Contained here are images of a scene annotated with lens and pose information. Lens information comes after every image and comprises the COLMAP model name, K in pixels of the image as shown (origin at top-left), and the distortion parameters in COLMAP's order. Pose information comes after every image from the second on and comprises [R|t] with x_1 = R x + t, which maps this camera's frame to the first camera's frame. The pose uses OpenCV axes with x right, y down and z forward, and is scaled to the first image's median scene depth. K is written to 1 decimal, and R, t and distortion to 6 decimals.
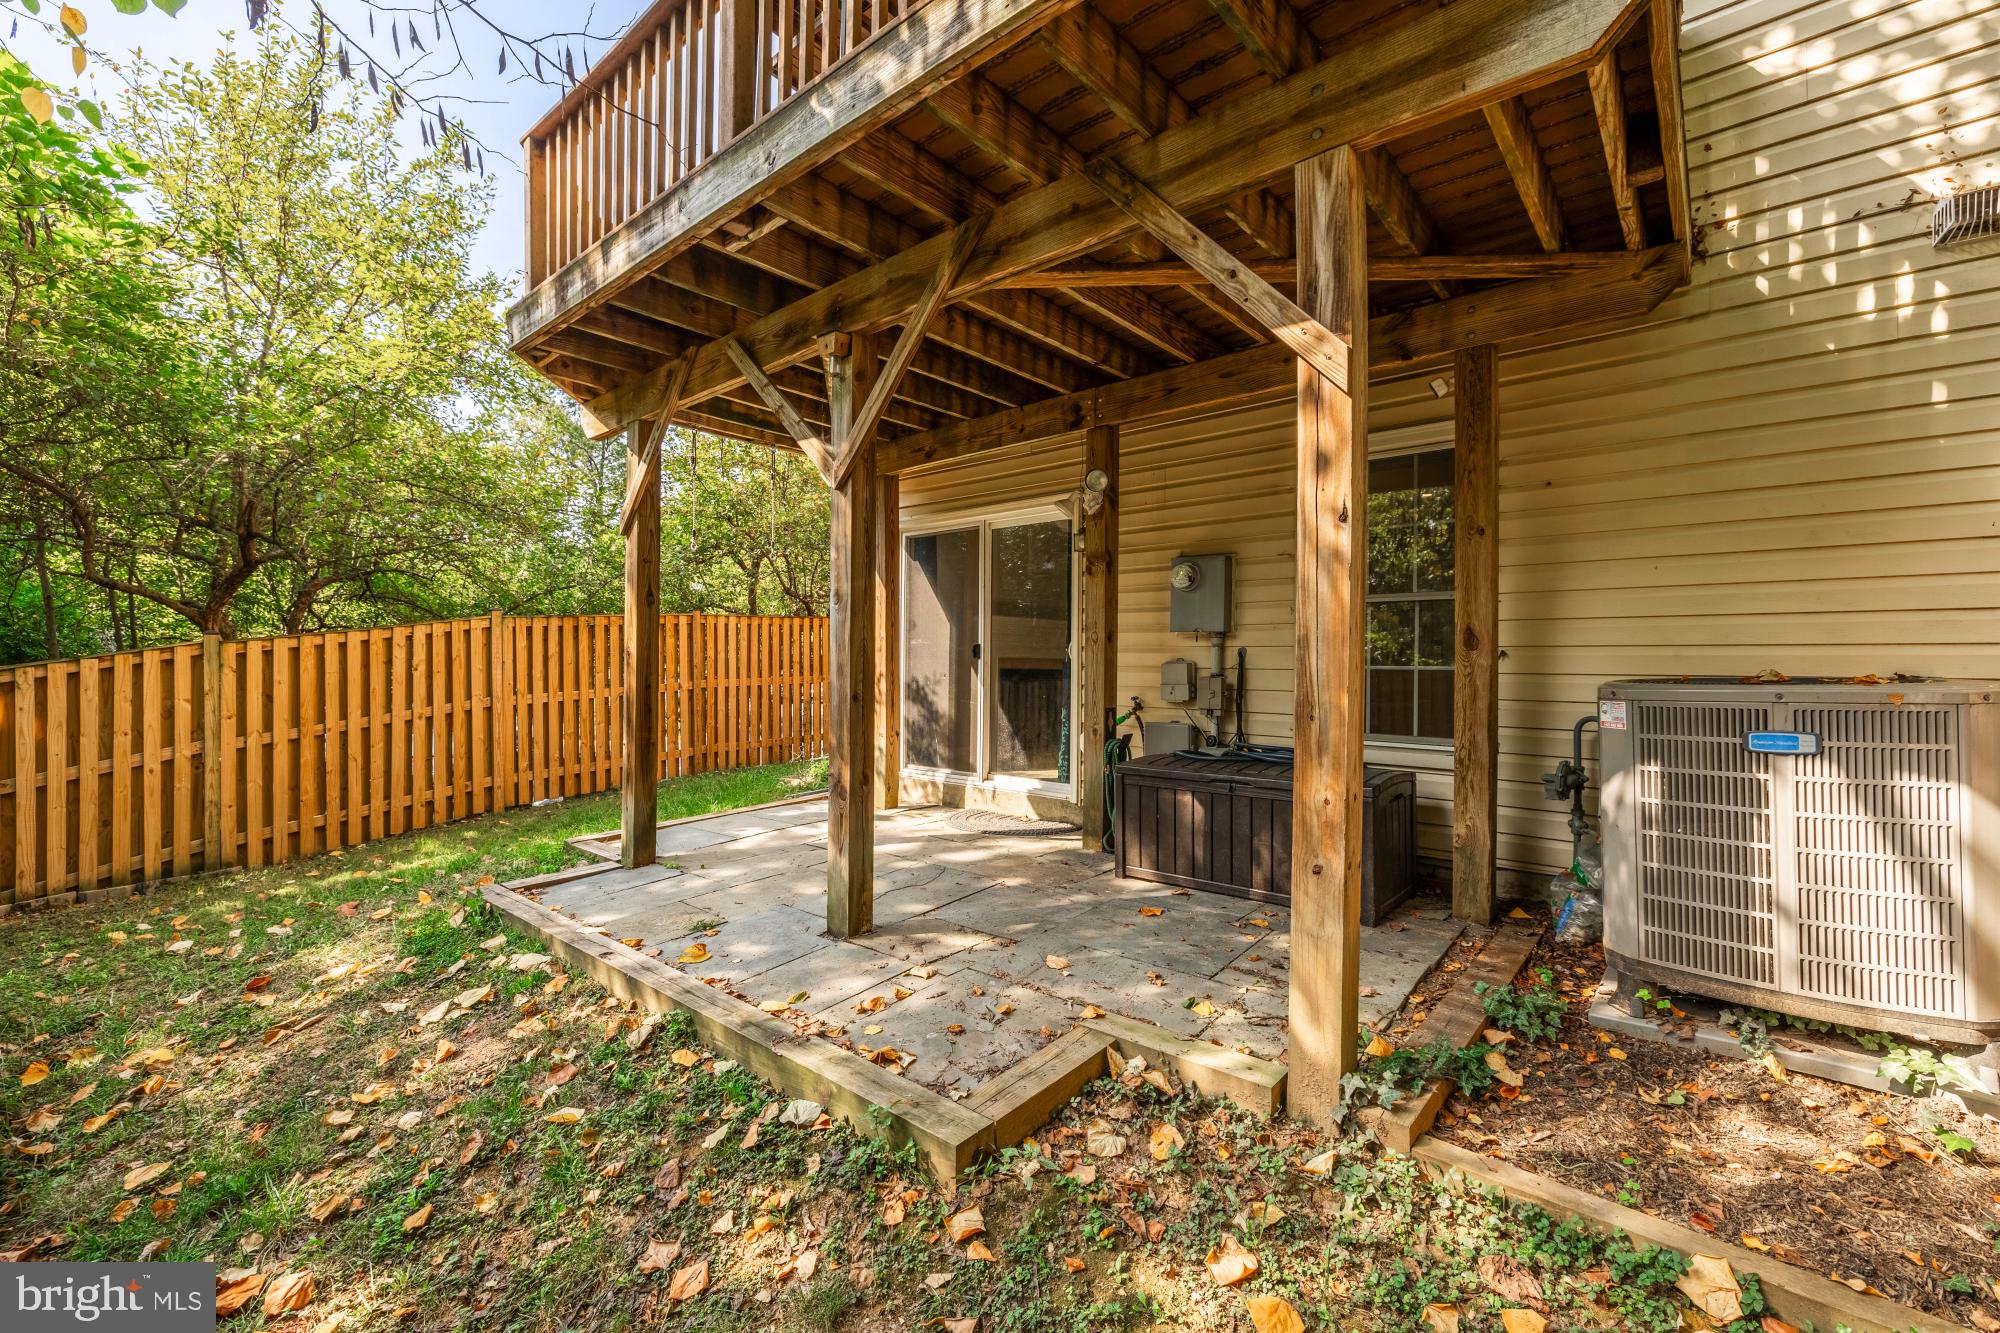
lens RADIAL K [[841.2, 0, 994.3], [0, 841.2, 662.5], [0, 0, 1]] dist [0.001215, 0.000306]
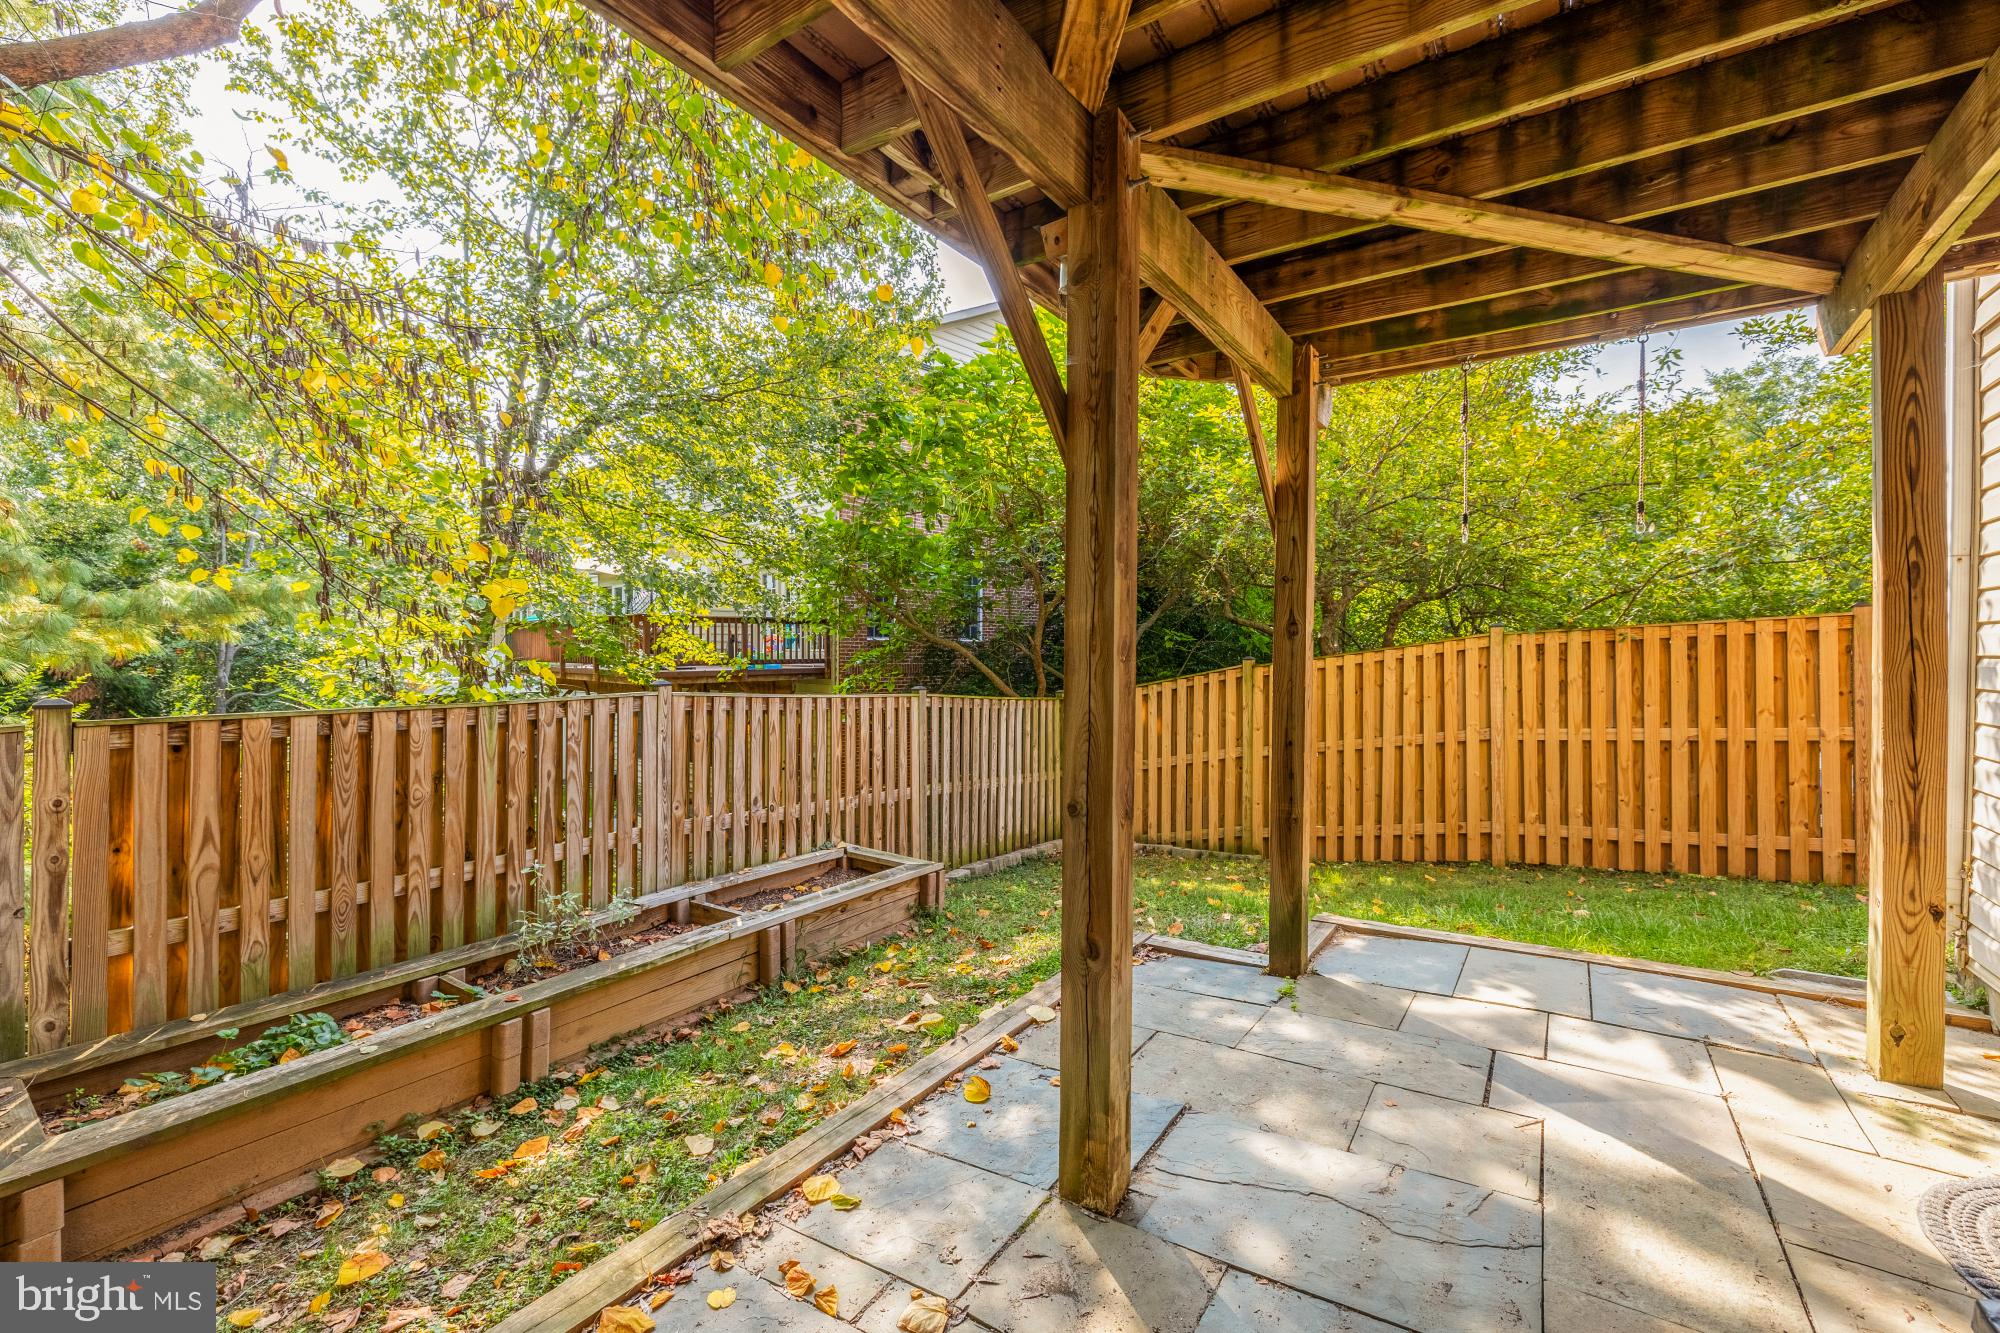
lens RADIAL K [[841.2, 0, 992.8], [0, 841.2, 651.2], [0, 0, 1]] dist [0.001215, 0.000306]
pose [[0.112013, -0.007636, -0.993677, 0.209949], [-0.004261, 0.999958, -0.008165, -0.030164], [0.993698, 0.005149, 0.111976, 0.430266]]
